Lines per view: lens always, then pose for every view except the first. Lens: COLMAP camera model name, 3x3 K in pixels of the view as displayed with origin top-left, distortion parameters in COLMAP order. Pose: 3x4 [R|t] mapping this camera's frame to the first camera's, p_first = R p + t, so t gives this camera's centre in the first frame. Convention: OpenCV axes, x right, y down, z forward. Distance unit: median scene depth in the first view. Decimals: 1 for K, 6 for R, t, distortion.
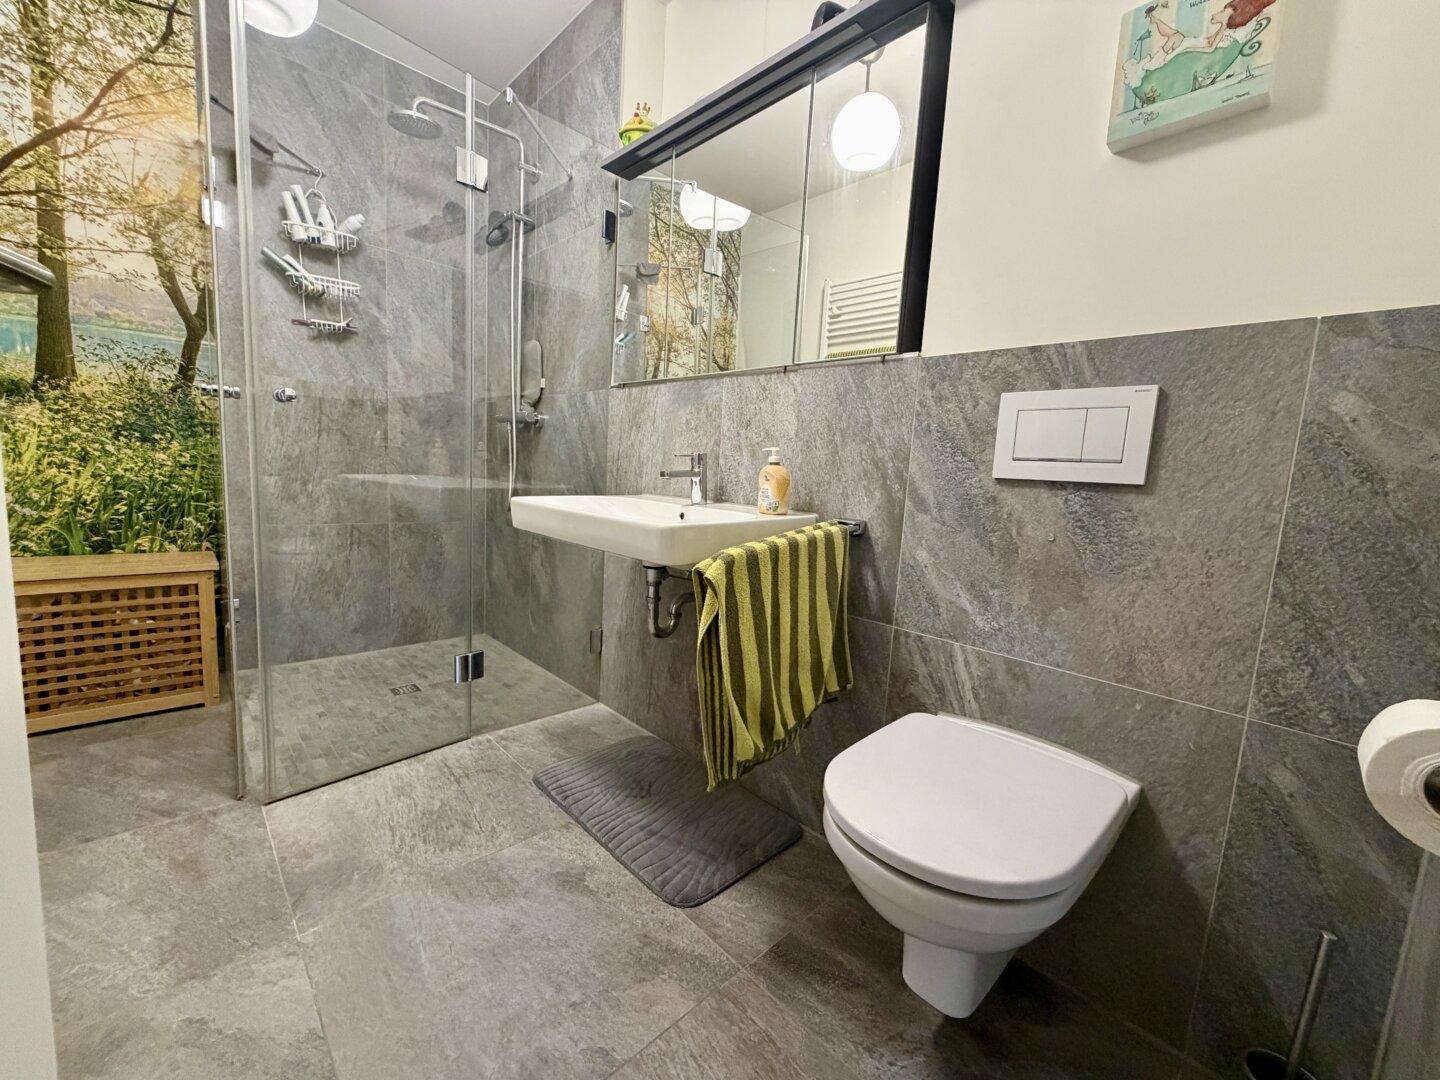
lens RADIAL K [[574.0, 0, 720.0], [0, 574.0, 540.0], [0, 0, 1]] dist [0.000289, 0.000143]
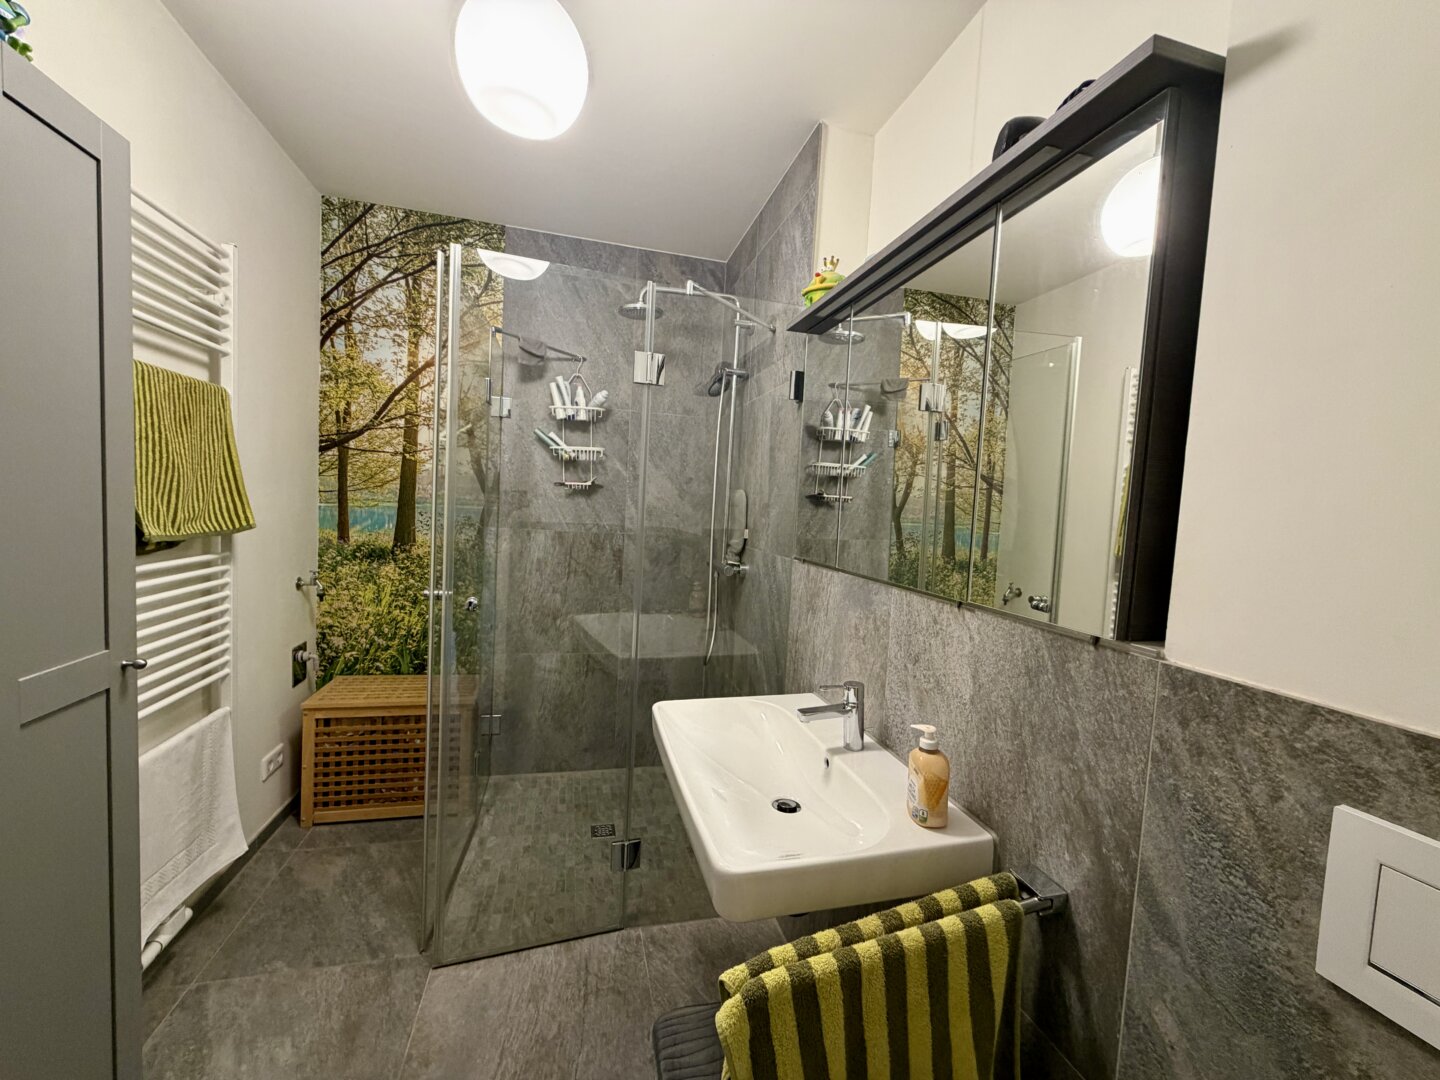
lens RADIAL K [[574.0, 0, 720.0], [0, 574.0, 540.0], [0, 0, 1]] dist [0.000289, 0.000143]
pose [[0.871265, 0.022202, -0.490310, 0.162108], [-0.066821, 0.995041, -0.073682, -0.243782], [0.486242, 0.096960, 0.868428, 0.183289]]
